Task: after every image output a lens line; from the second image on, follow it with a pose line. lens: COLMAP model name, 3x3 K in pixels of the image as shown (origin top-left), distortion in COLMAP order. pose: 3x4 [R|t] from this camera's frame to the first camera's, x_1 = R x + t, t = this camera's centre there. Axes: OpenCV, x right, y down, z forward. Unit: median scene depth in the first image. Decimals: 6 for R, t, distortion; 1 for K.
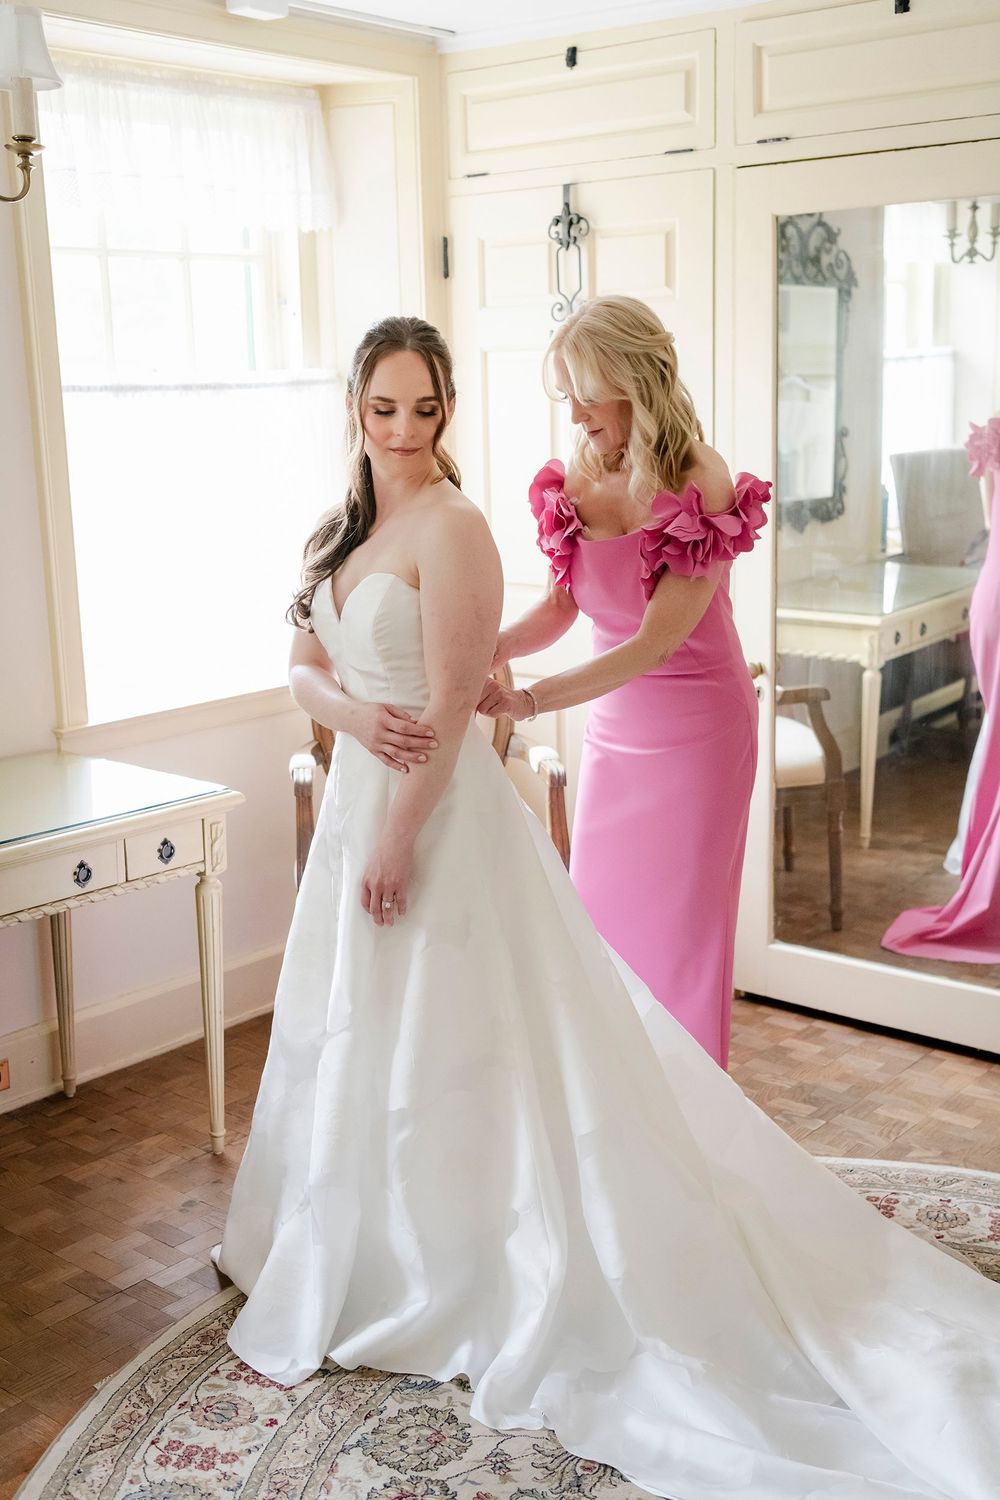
lens RADIAL K [[1699.8, 0, 495.2], [0, 1699.8, 764.7], [0, 0, 1]] dist [-0.002361, -0.008107]
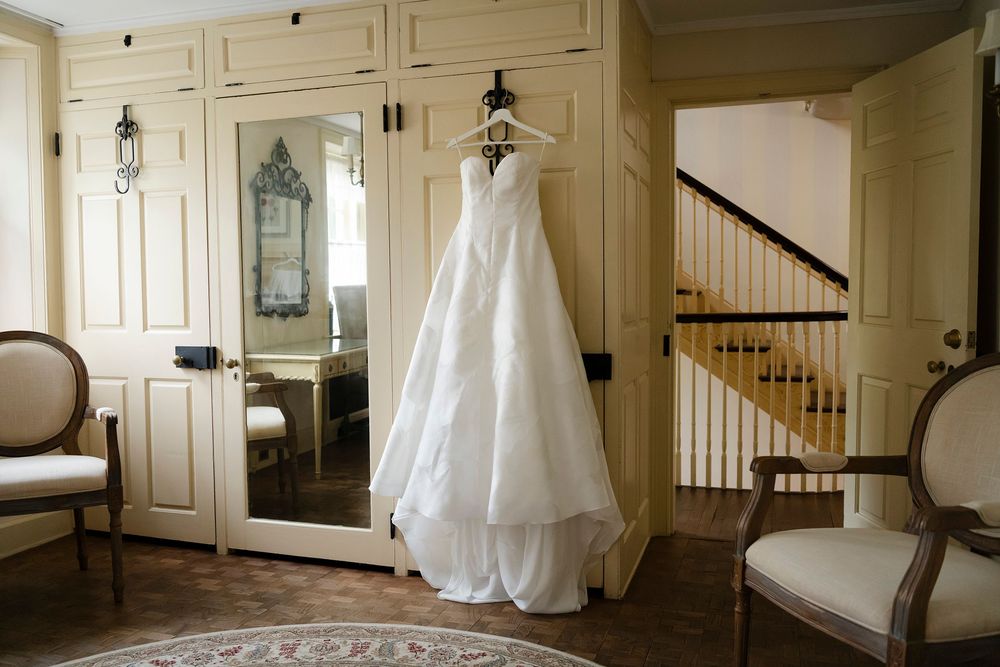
lens RADIAL K [[828.7, 0, 500.0], [0, 828.7, 333.5], [0, 0, 1]] dist [-0.006824, -0.004449]
pose [[0.929679, 0.002146, 0.368365, 0.089948], [0.065434, 0.983119, -0.170869, 0.080724], [-0.362513, 0.182956, 0.913844, 0.079557]]
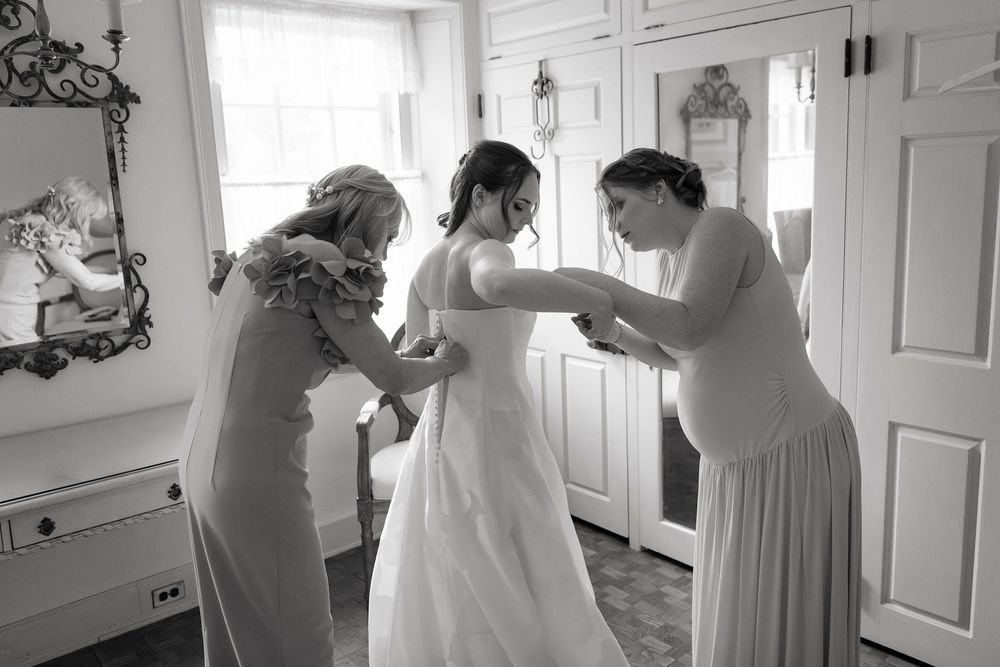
lens RADIAL K [[798.5, 0, 503.1], [0, 798.5, 312.3], [0, 0, 1]] dist [0.004191, -0.002241]
pose [[0.989093, 0.012385, -0.146774, 0.124311], [-0.019110, 0.998826, -0.044504, -0.056190], [0.146051, 0.046823, 0.988168, 0.223141]]
